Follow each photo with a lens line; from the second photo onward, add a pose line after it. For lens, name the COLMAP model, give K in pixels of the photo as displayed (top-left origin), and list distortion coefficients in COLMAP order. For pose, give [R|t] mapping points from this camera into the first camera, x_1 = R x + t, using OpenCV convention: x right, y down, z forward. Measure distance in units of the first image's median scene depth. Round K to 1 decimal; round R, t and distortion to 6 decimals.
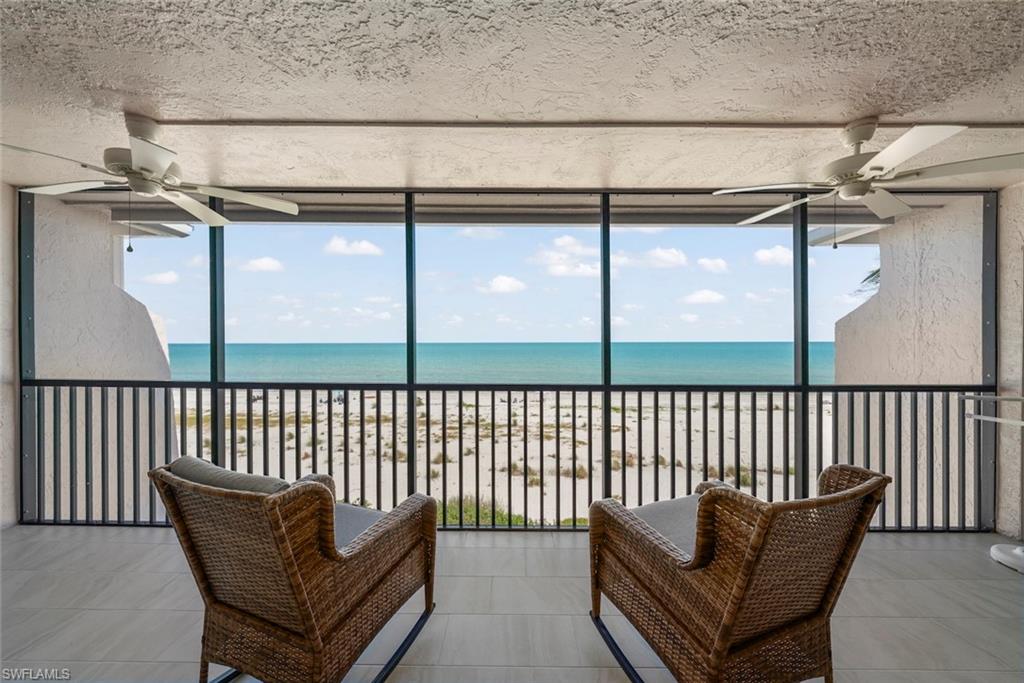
lens RADIAL K [[376.9, 0, 519.6], [0, 376.9, 341.3], [0, 0, 1]] dist [0.002667, -0.000407]
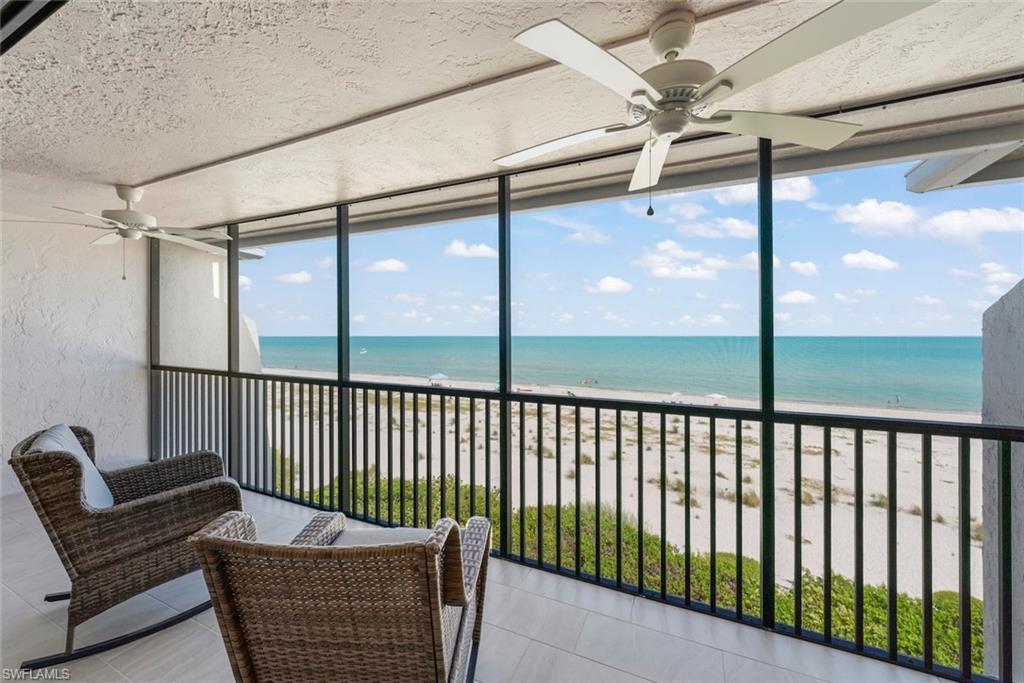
lens RADIAL K [[407.7, 0, 529.2], [0, 407.7, 342.4], [0, 0, 1]] dist [0.006280, 0.000052]
pose [[0.908942, 0.010049, -0.416803, 0.227500], [-0.001129, 0.999765, 0.021642, -0.008457], [0.416922, -0.019200, 0.908739, 0.050264]]
